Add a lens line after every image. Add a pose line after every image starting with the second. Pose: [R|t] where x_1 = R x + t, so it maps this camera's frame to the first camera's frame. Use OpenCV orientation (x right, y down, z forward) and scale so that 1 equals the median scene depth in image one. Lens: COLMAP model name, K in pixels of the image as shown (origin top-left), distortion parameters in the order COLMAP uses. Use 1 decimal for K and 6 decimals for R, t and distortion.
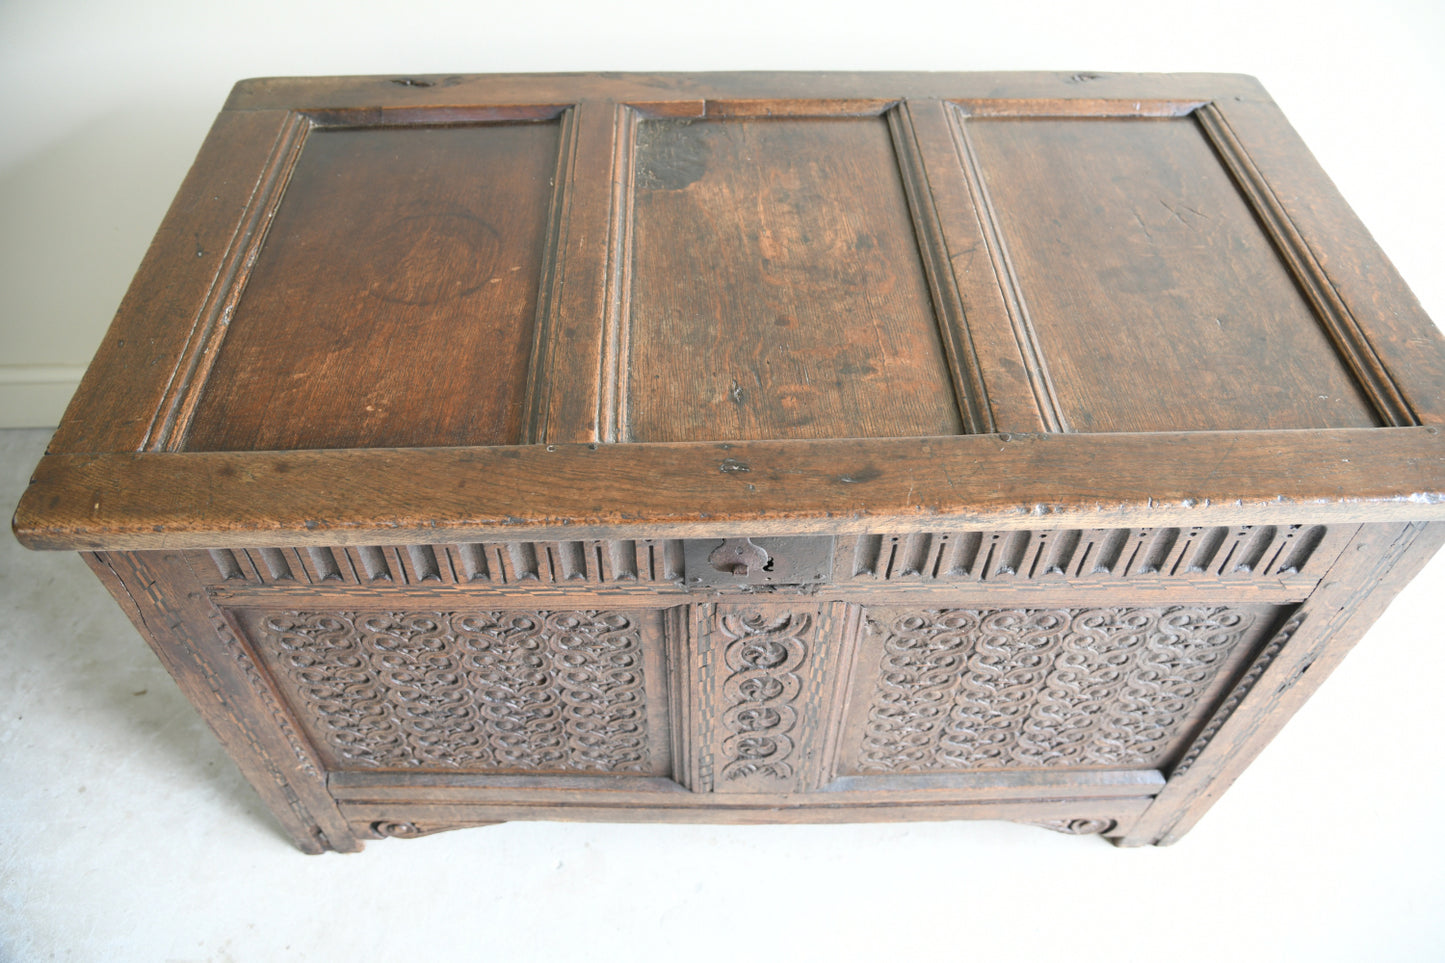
lens RADIAL K [[1065.5, 0, 722.5], [0, 1065.5, 481.5], [0, 0, 1]] dist [-0.057376, 0.000325]
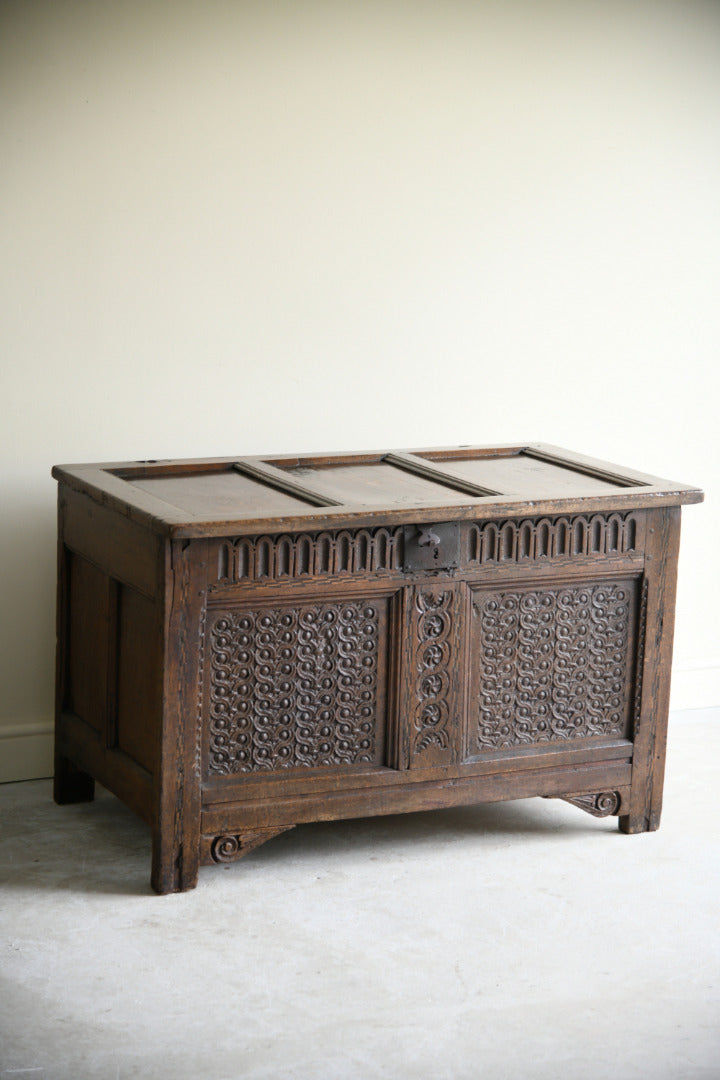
lens RADIAL K [[2302.1, 0, 360.0], [0, 2302.1, 540.0], [0, 0, 1]] dist [-0.032202, -0.019055]
pose [[0.908474, -0.066030, 0.412692, -1.954910], [0.303677, 0.782718, -0.543262, 2.449159], [-0.287149, 0.618864, 0.731131, -2.390839]]
